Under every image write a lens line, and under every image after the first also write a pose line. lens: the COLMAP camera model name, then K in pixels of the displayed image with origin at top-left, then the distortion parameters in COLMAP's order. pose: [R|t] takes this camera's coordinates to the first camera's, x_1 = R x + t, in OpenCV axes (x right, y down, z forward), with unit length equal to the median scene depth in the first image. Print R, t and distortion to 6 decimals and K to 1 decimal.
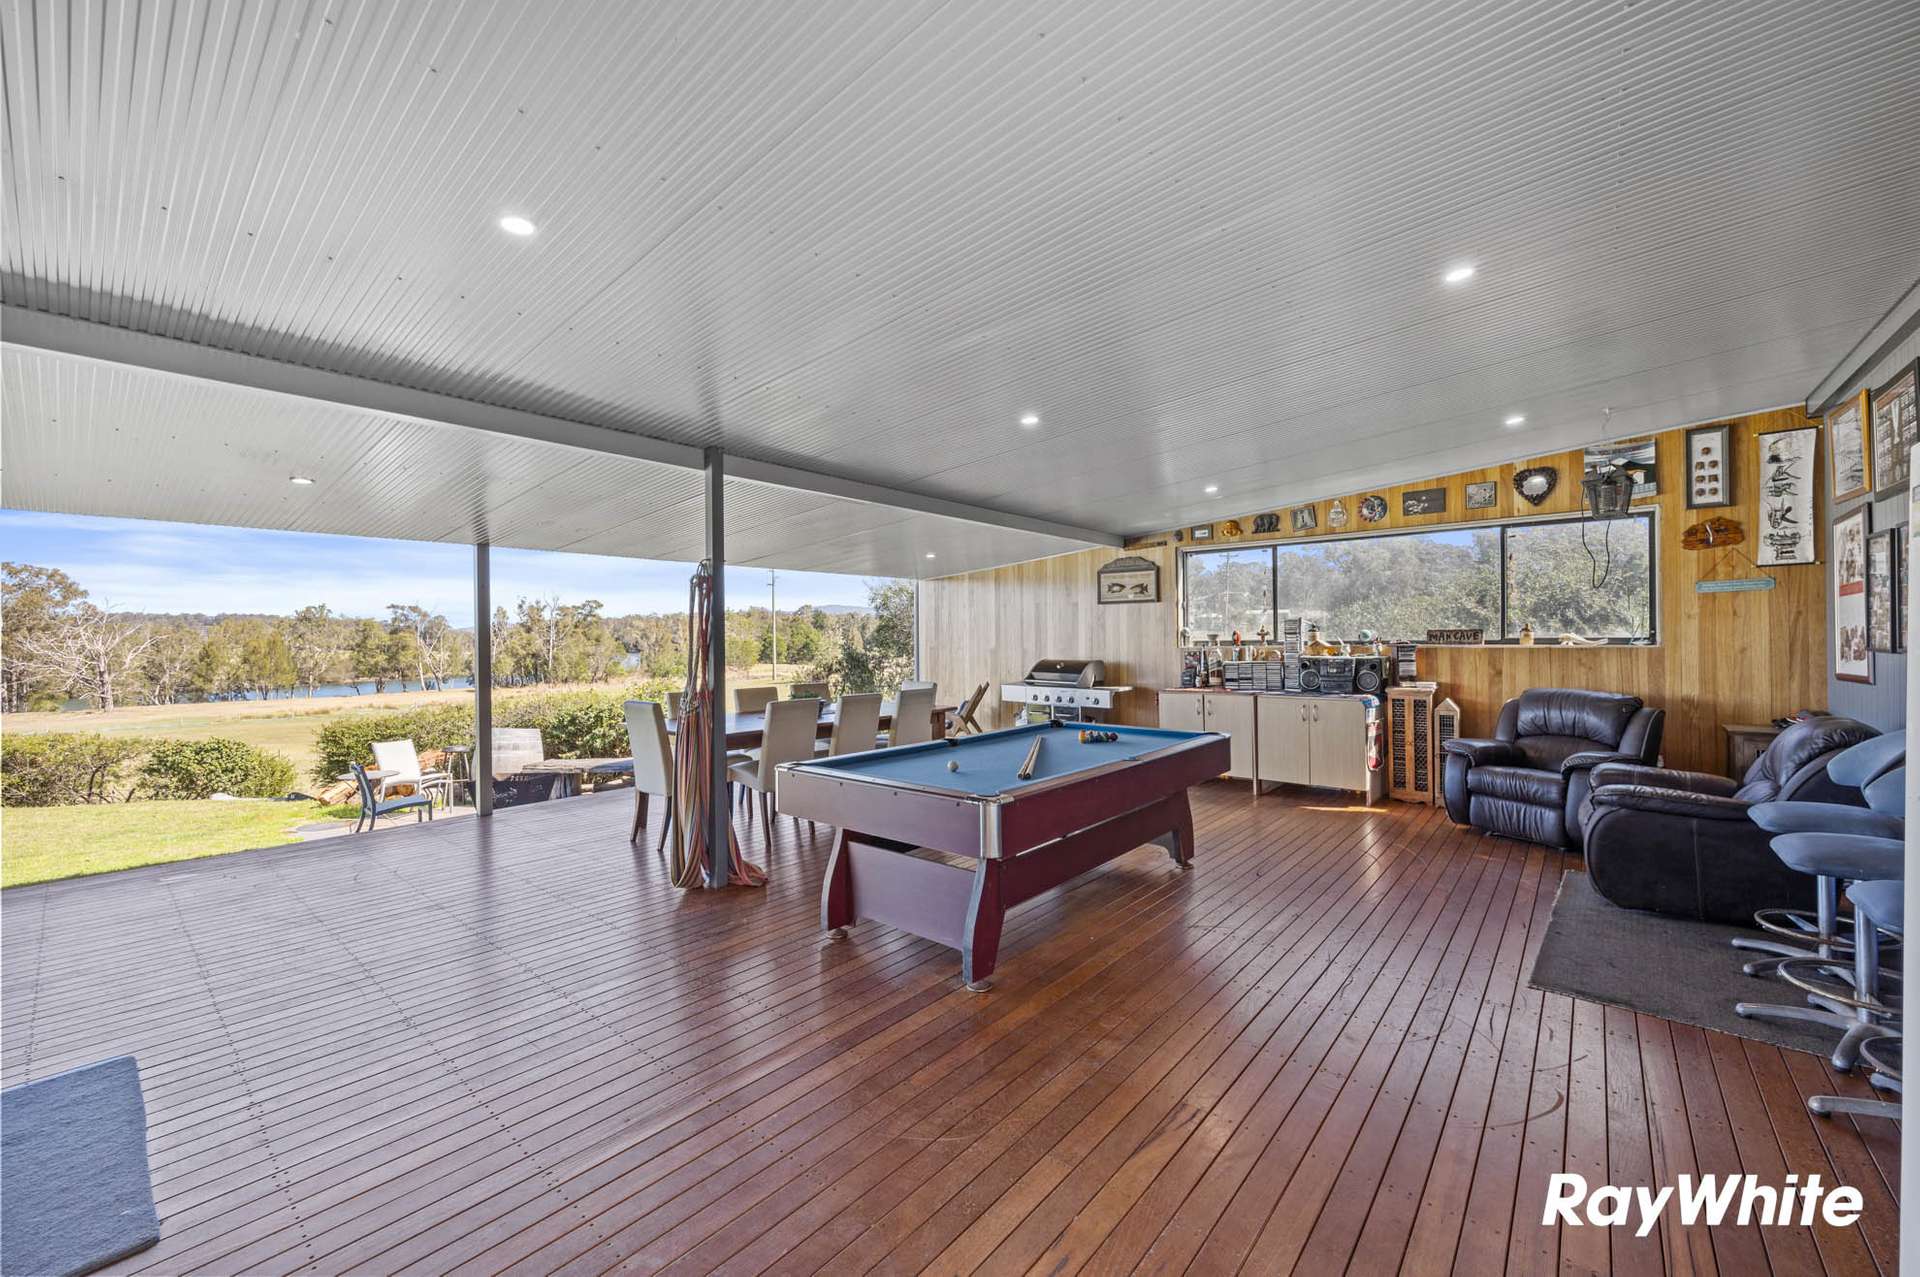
lens RADIAL K [[760.6, 0, 951.6], [0, 760.6, 634.6], [0, 0, 1]] dist [0.000027, -0.000387]
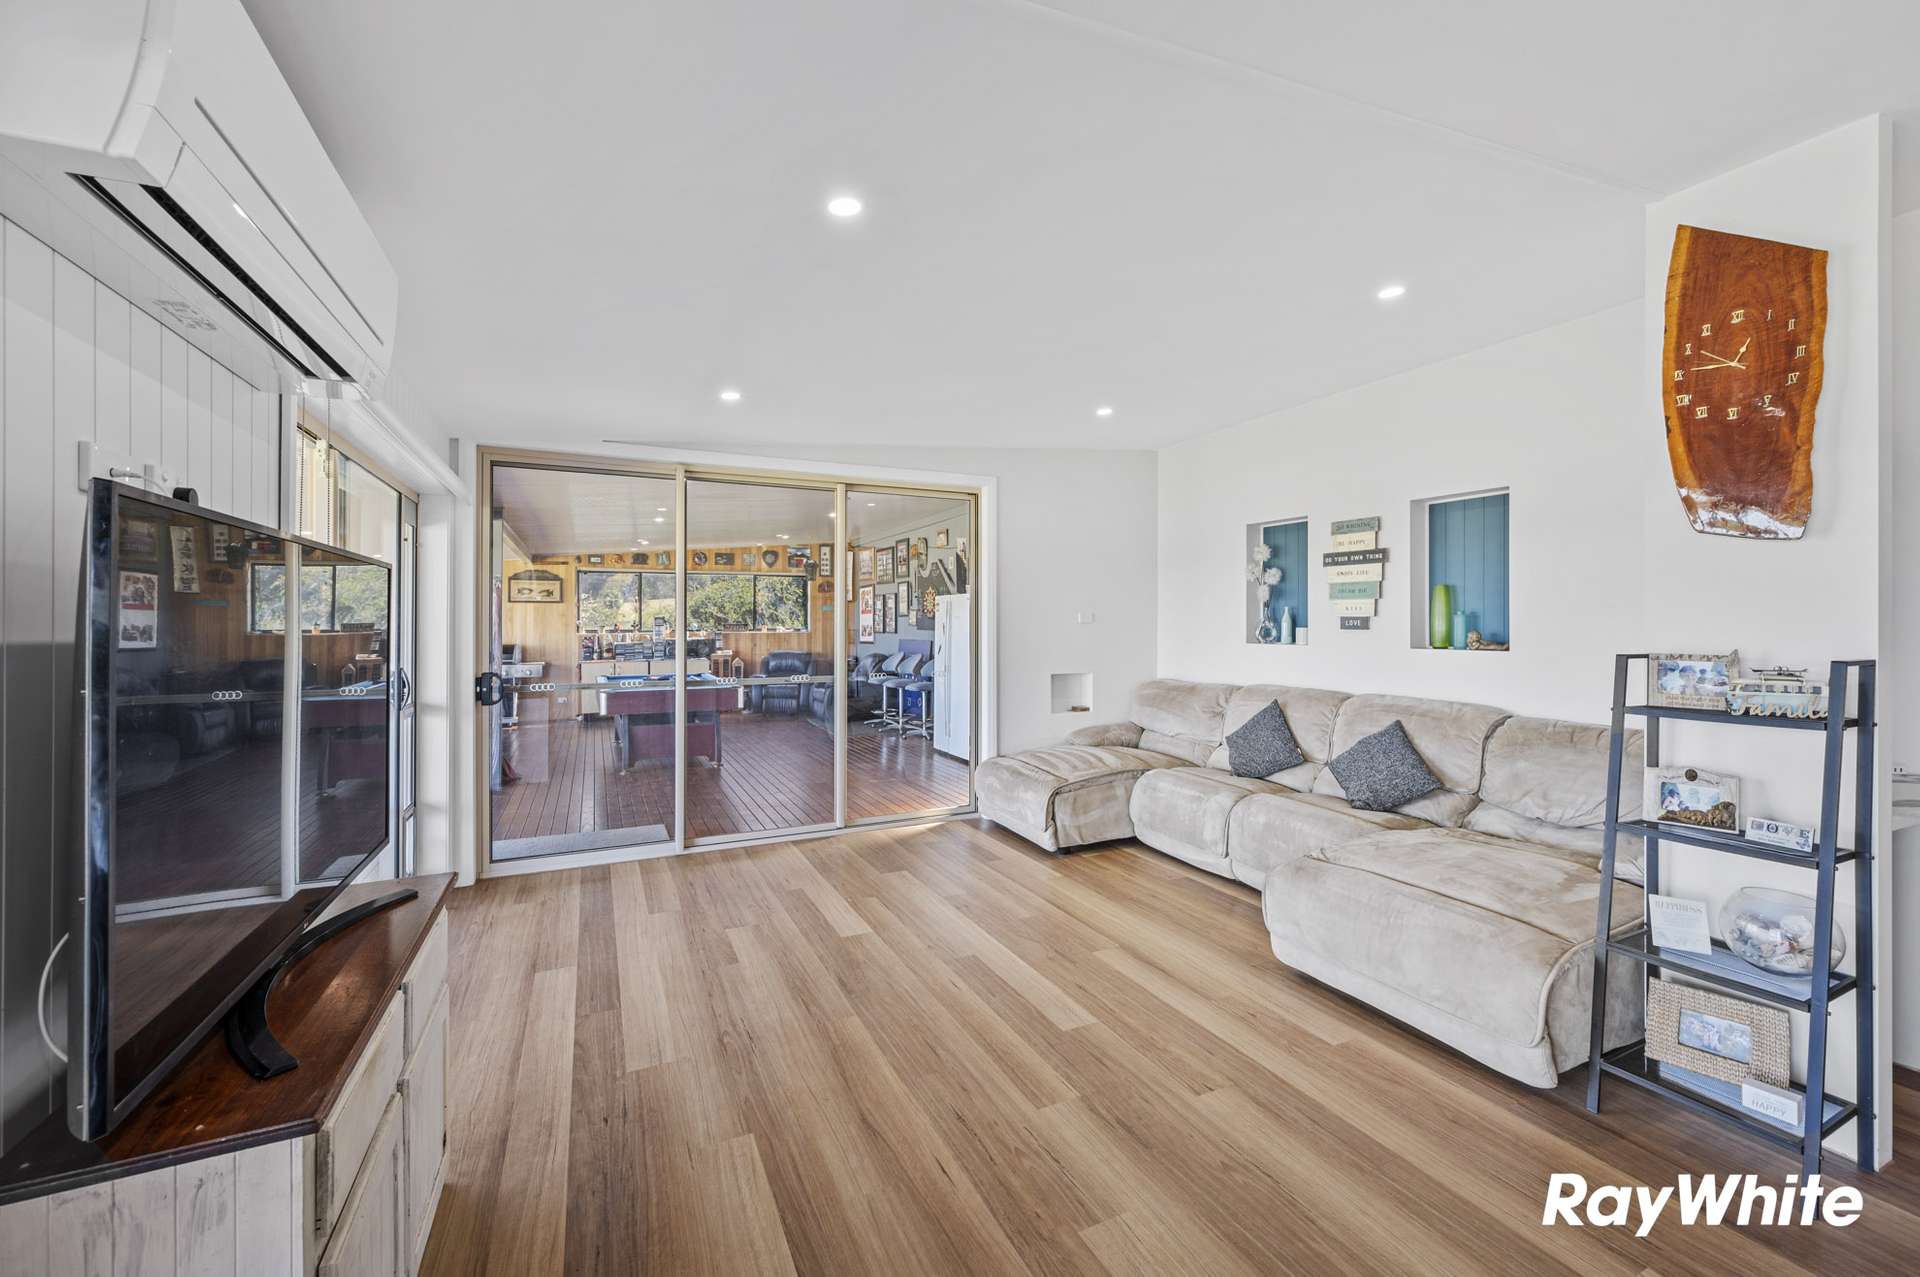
lens RADIAL K [[760.6, 0, 959.5], [0, 760.6, 628.3], [0, 0, 1]] dist [0.000027, -0.000387]
pose [[0.399256, 0.004096, 0.916830, -0.919109], [-0.005717, 0.999982, -0.001978, 0.004953], [-0.916822, -0.004452, 0.399272, -0.335747]]
